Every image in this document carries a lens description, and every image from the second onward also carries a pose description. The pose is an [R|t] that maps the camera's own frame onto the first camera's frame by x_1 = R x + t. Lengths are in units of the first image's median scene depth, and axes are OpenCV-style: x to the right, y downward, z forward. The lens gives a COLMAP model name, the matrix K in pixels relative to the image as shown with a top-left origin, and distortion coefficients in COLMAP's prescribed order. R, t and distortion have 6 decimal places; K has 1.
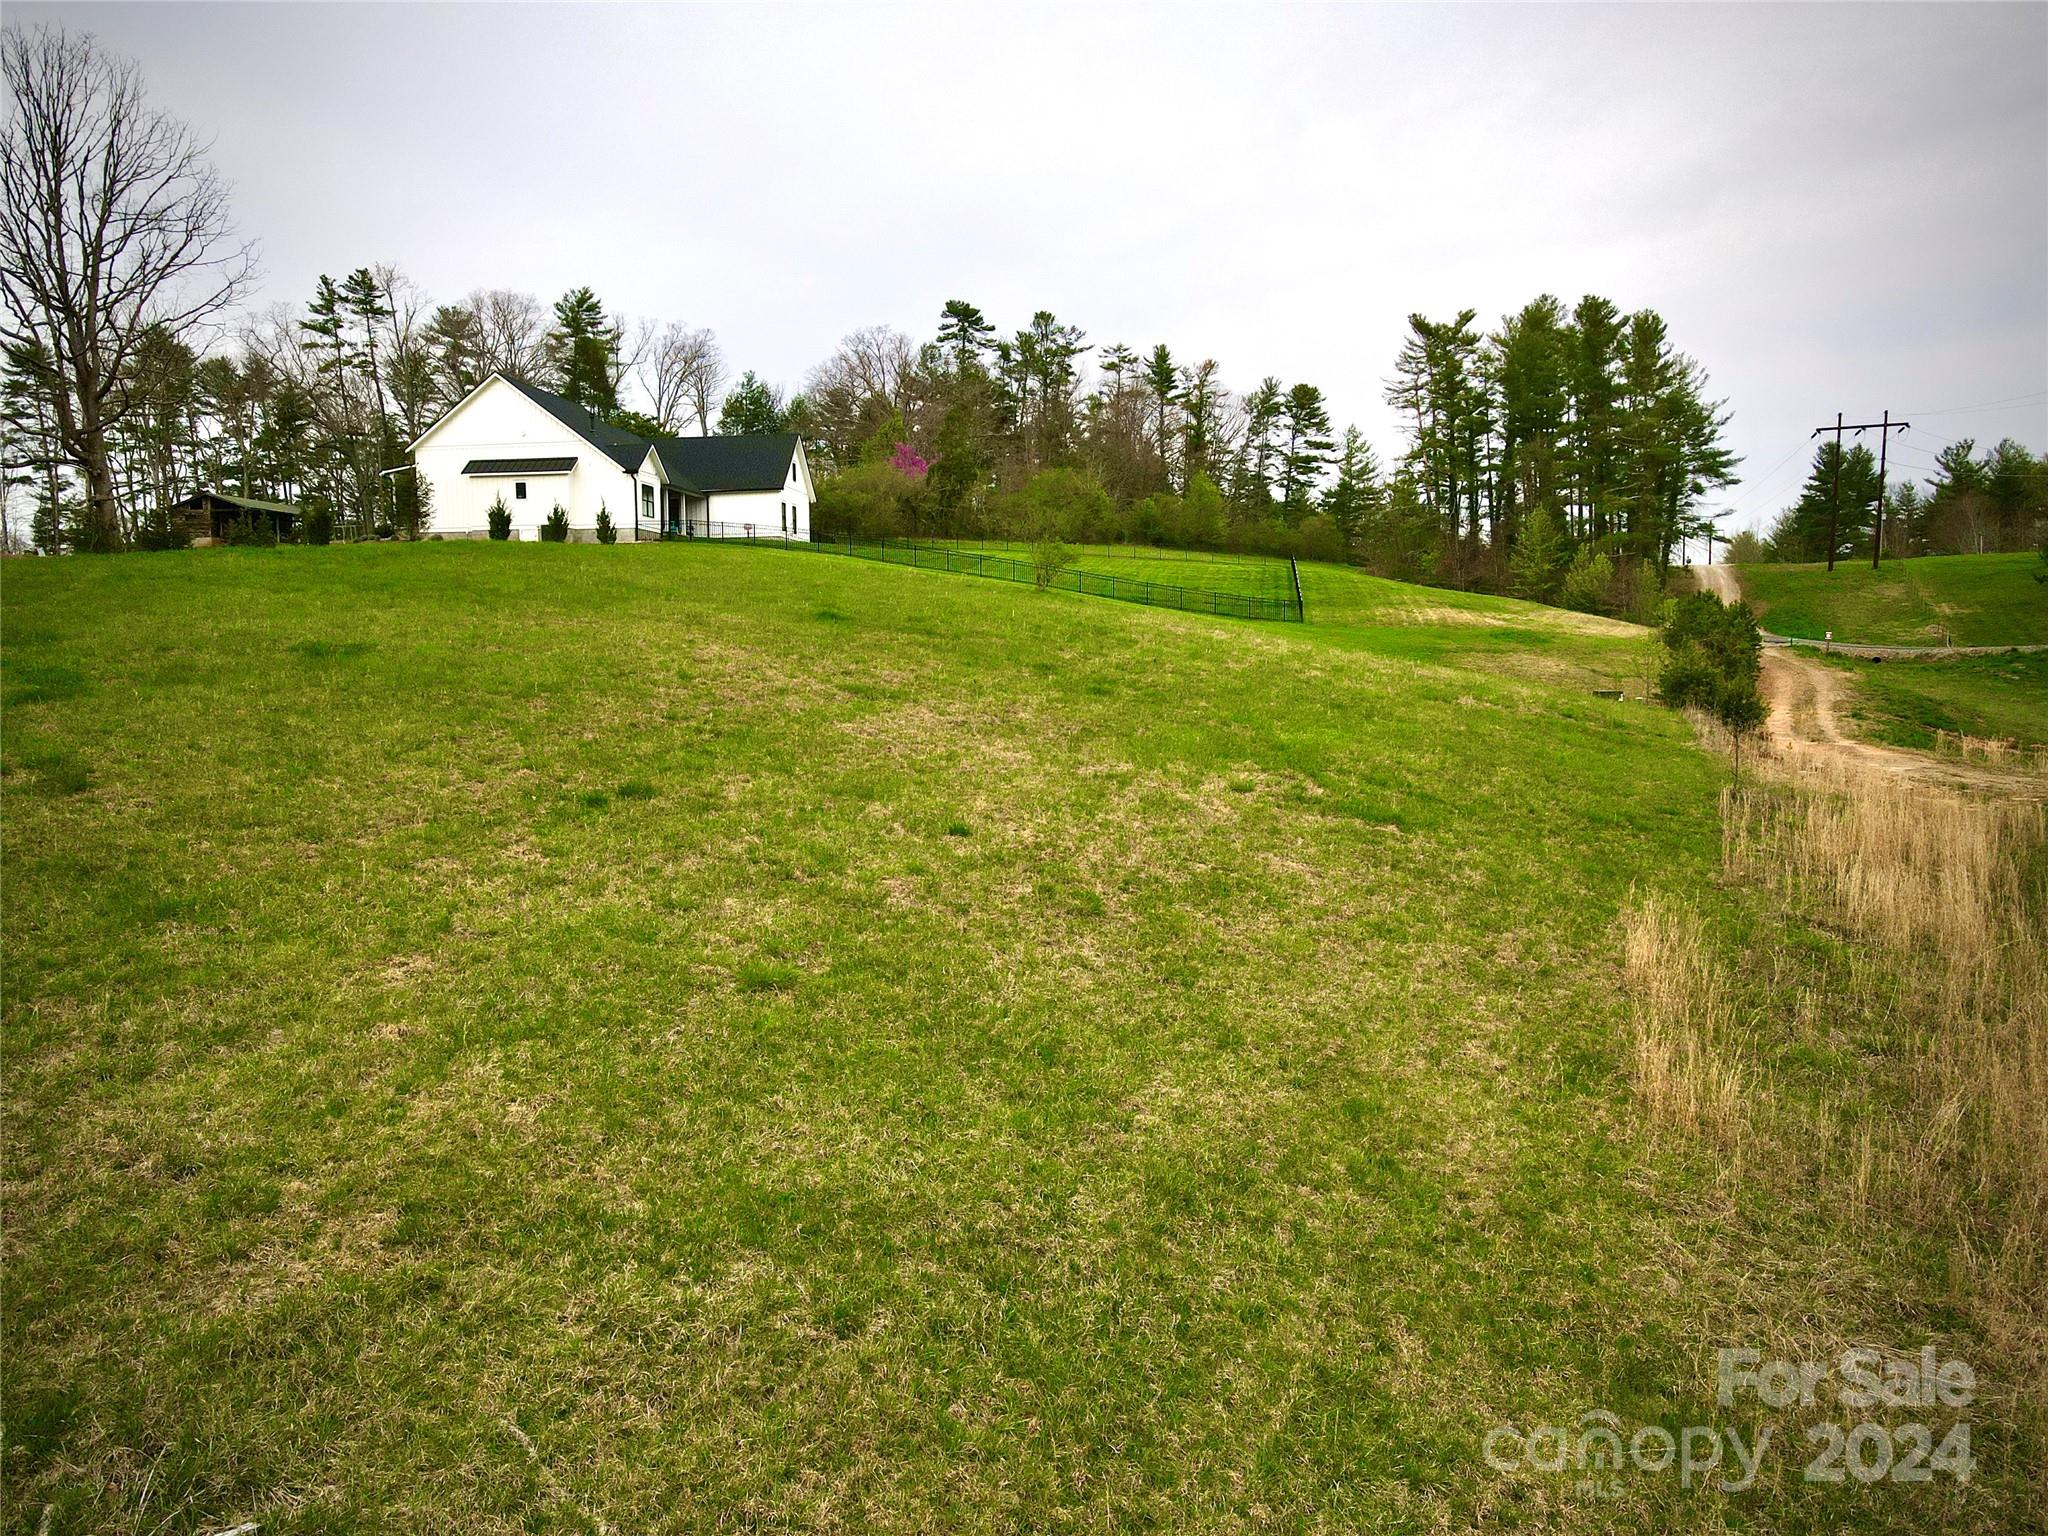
lens RADIAL K [[1506.5, 0, 1024.0], [0, 1506.5, 768.0], [0, 0, 1]] dist [-0.005922, 0.051366]
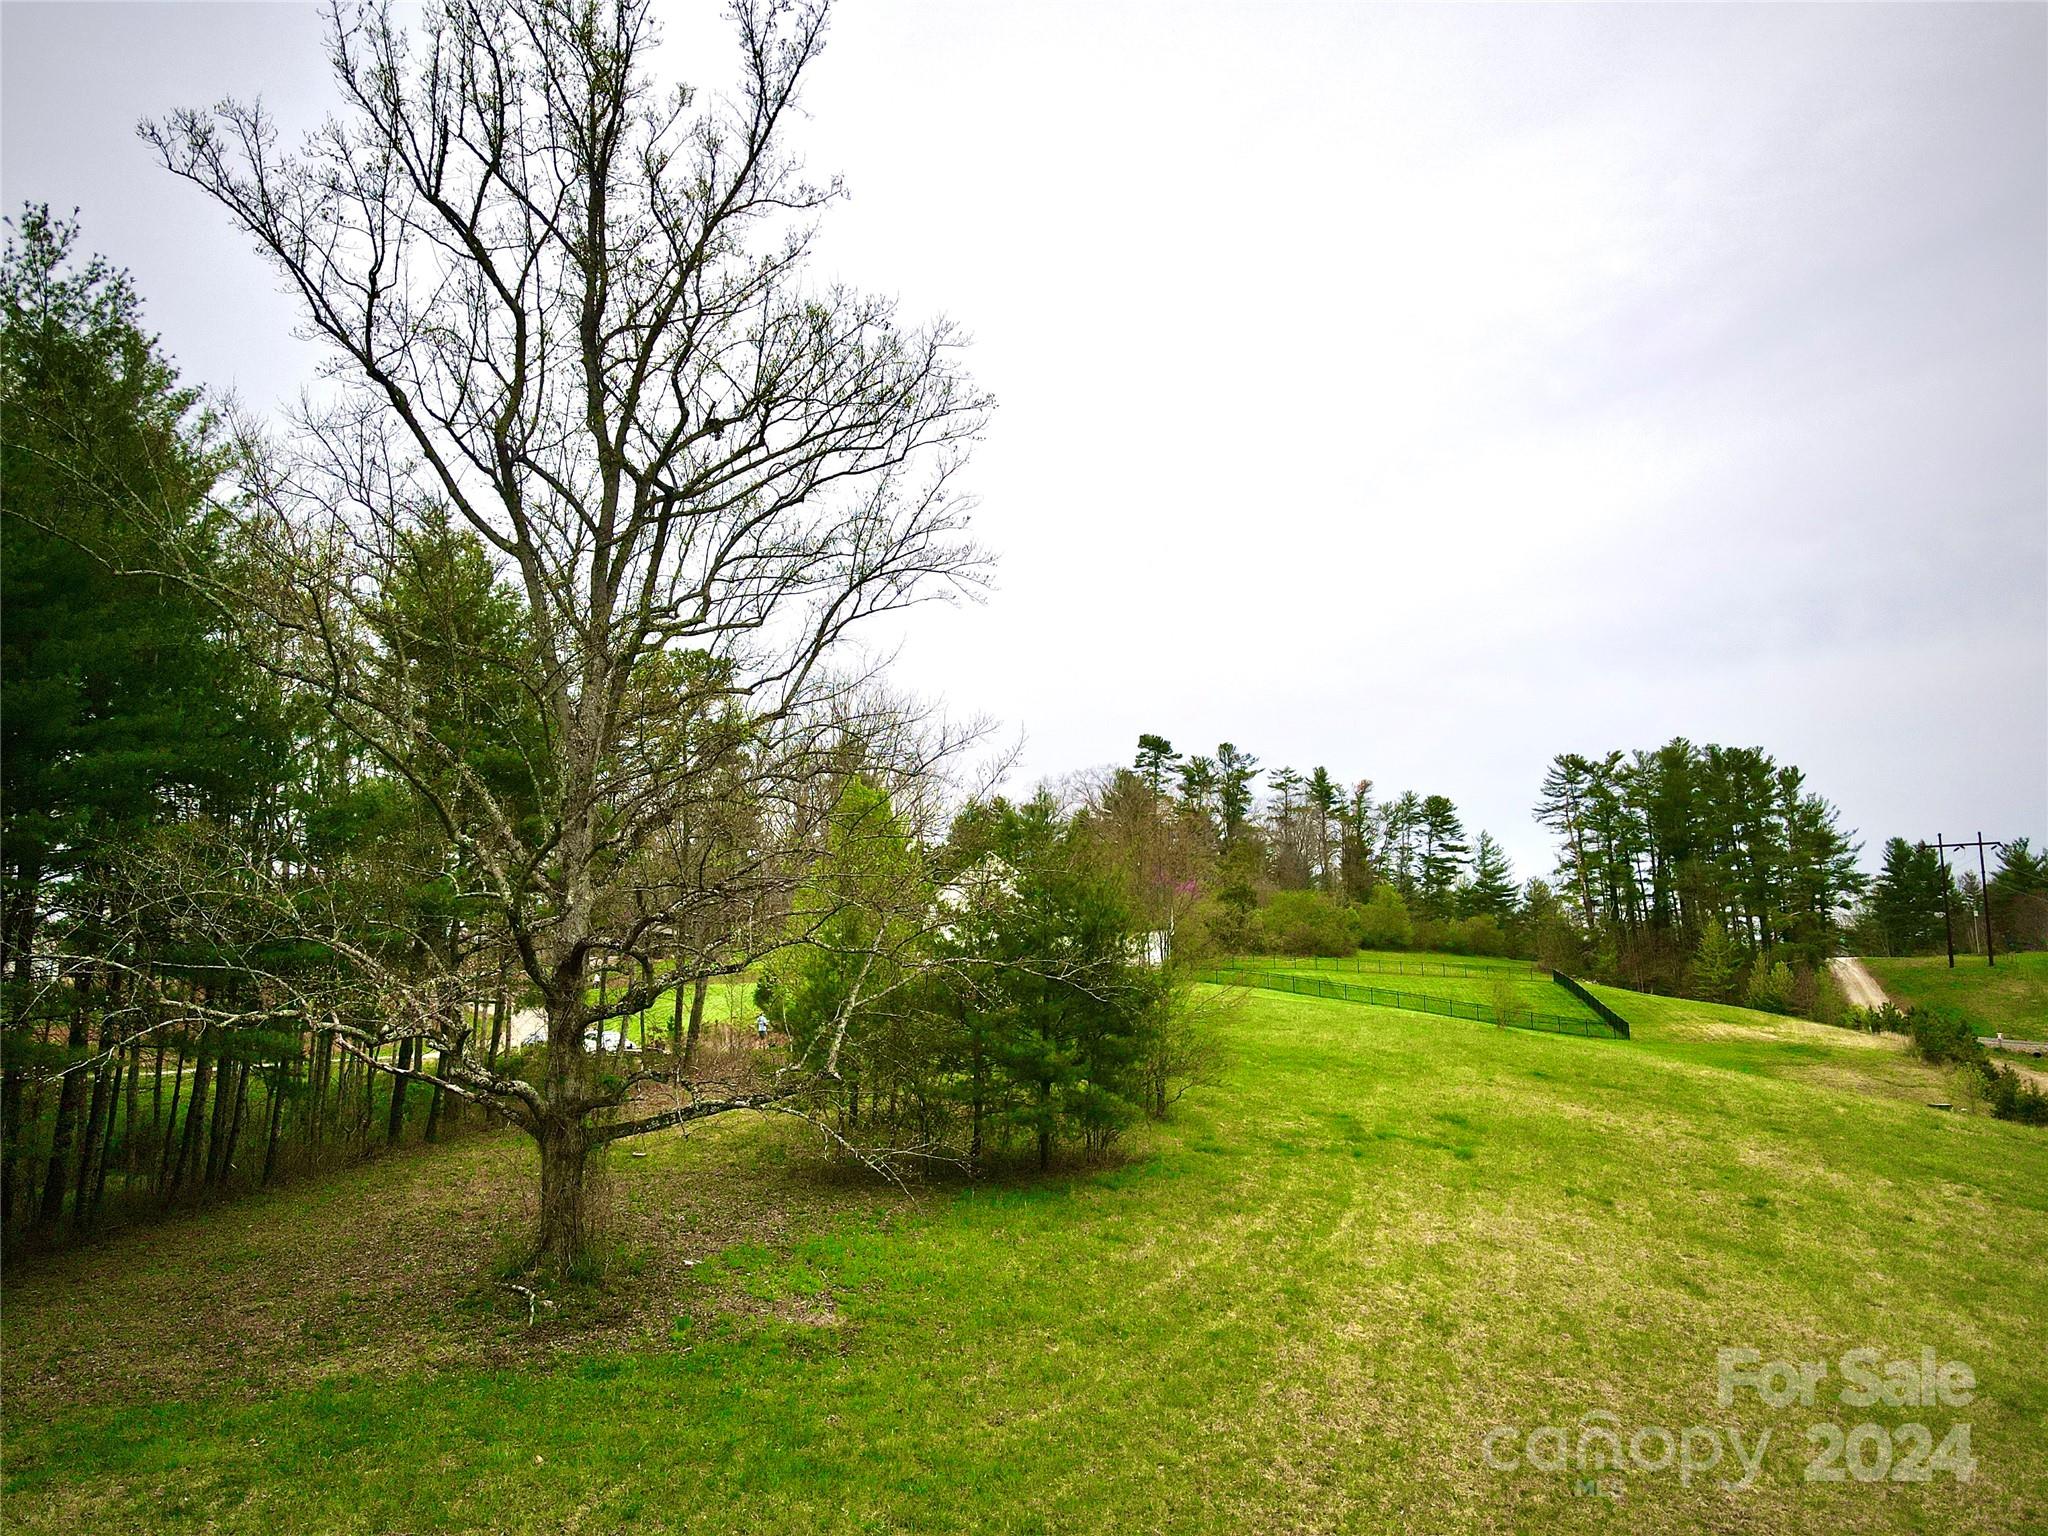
lens RADIAL K [[1503.6, 0, 1024.0], [0, 1503.6, 768.0], [0, 0, 1]] dist [0.018873, -0.000212]
pose [[0.999948, -0.008908, -0.004912, -0.136784], [0.007501, 0.971830, -0.235565, -0.008940], [0.006872, 0.235516, 0.971846, -0.134301]]
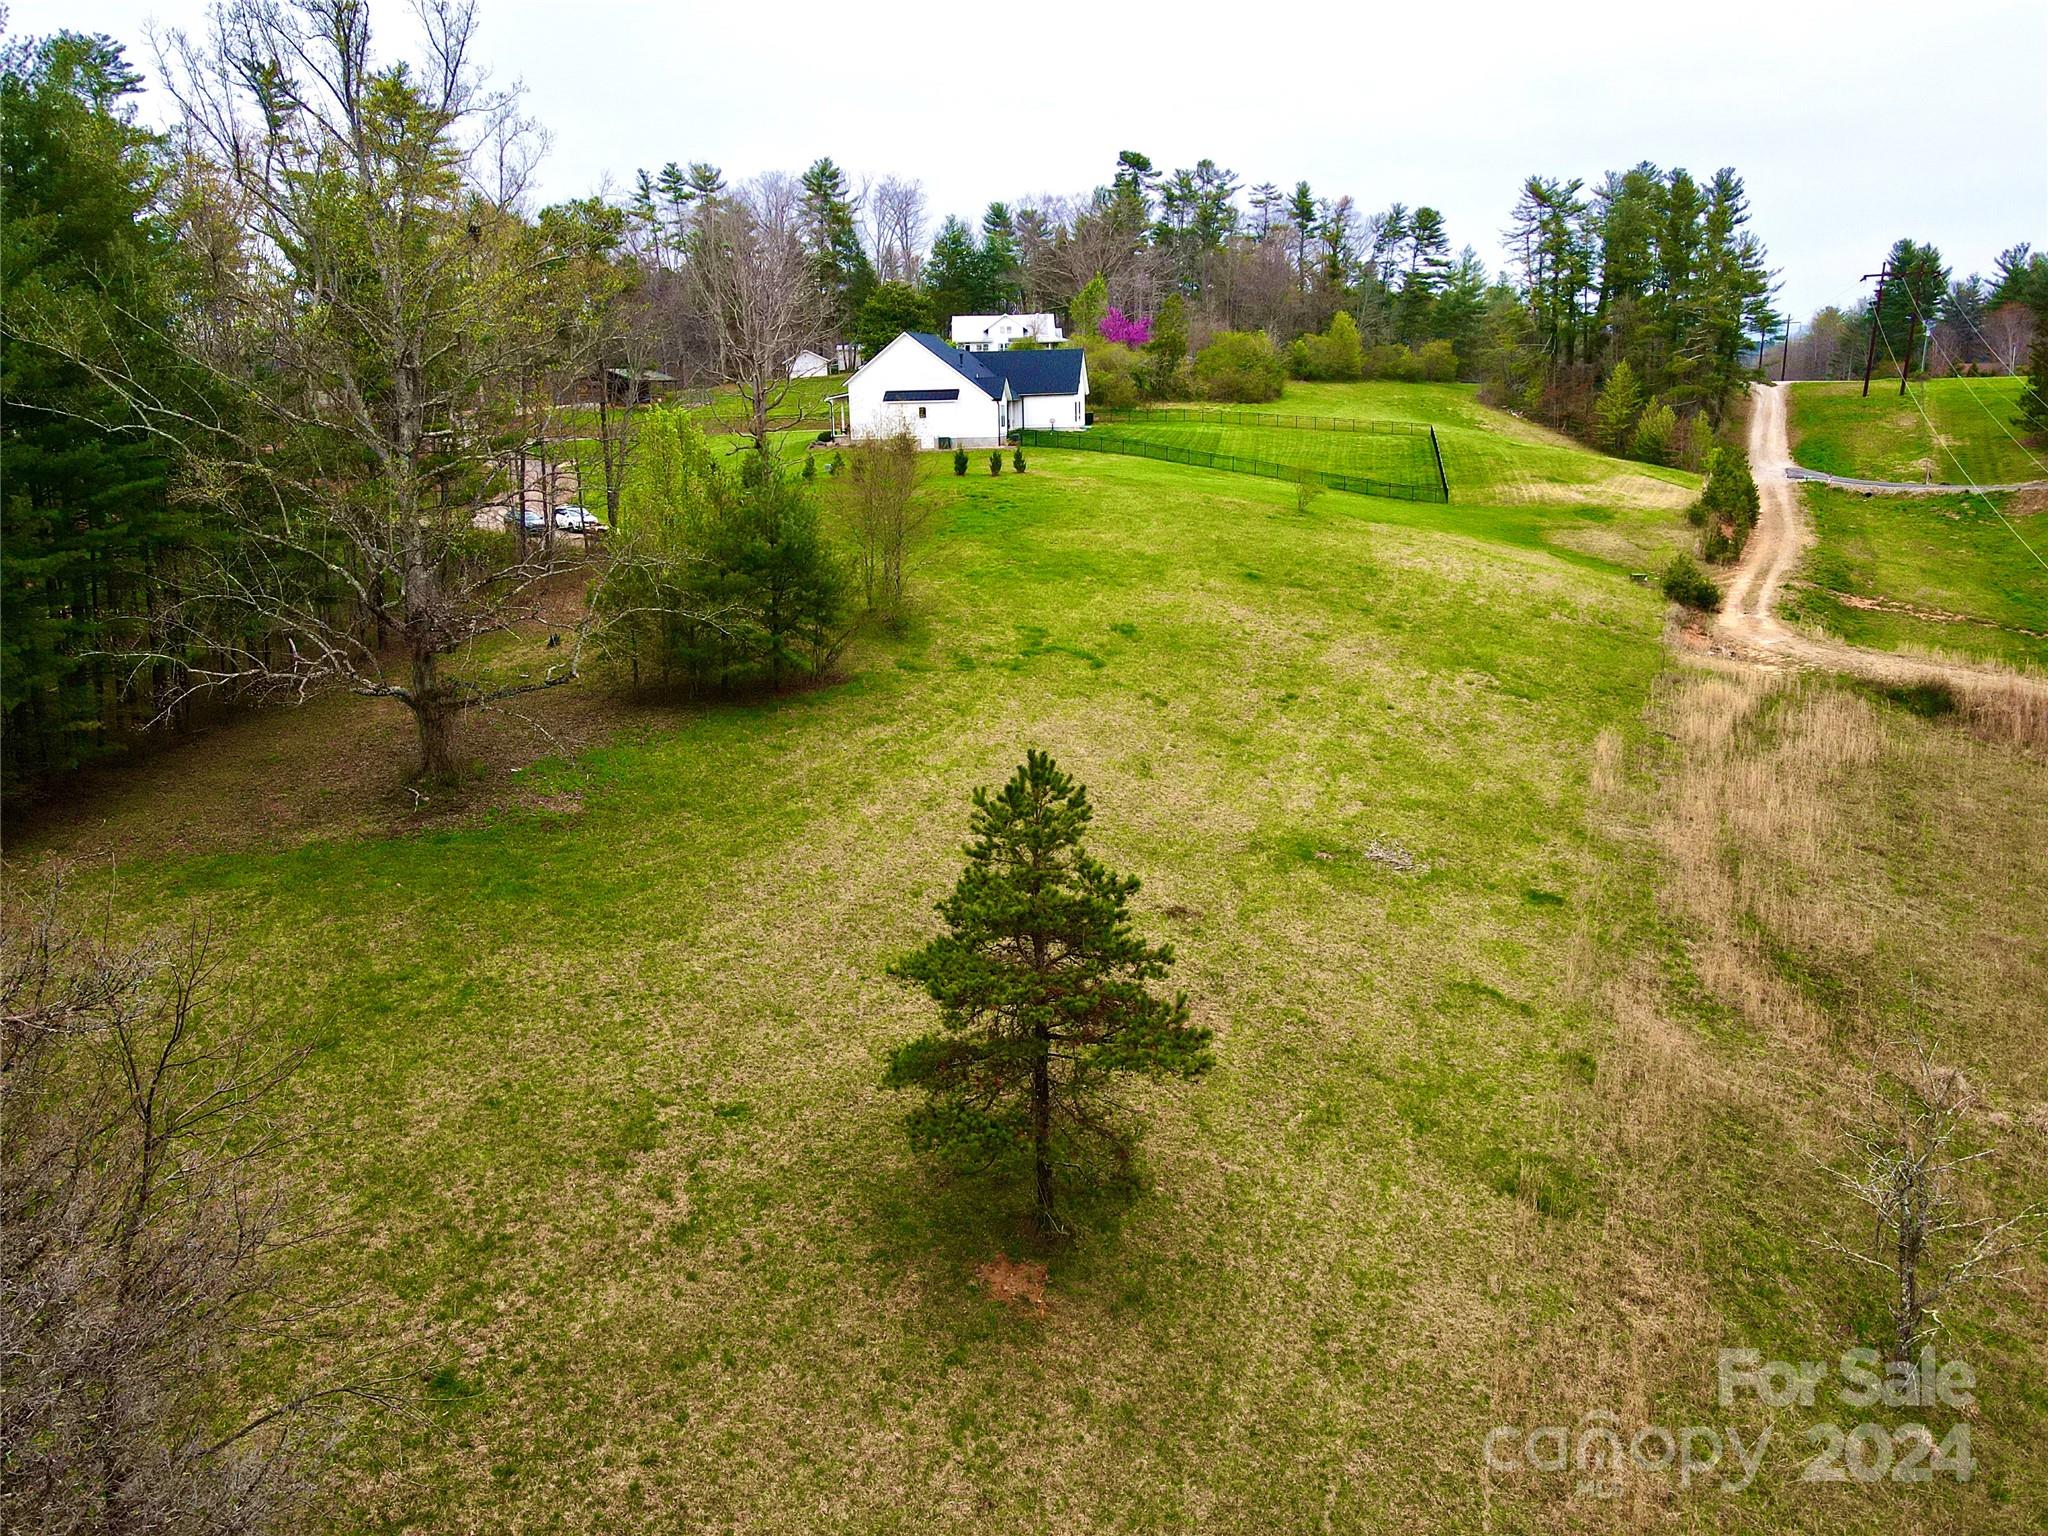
lens RADIAL K [[1506.5, 0, 1024.0], [0, 1506.5, 768.0], [0, 0, 1]] dist [-0.005922, 0.051366]
pose [[0.998903, 0.001207, -0.046807, -0.070958], [0.006910, 0.984920, 0.172874, -0.041295], [0.046310, -0.173008, 0.983831, -0.233070]]
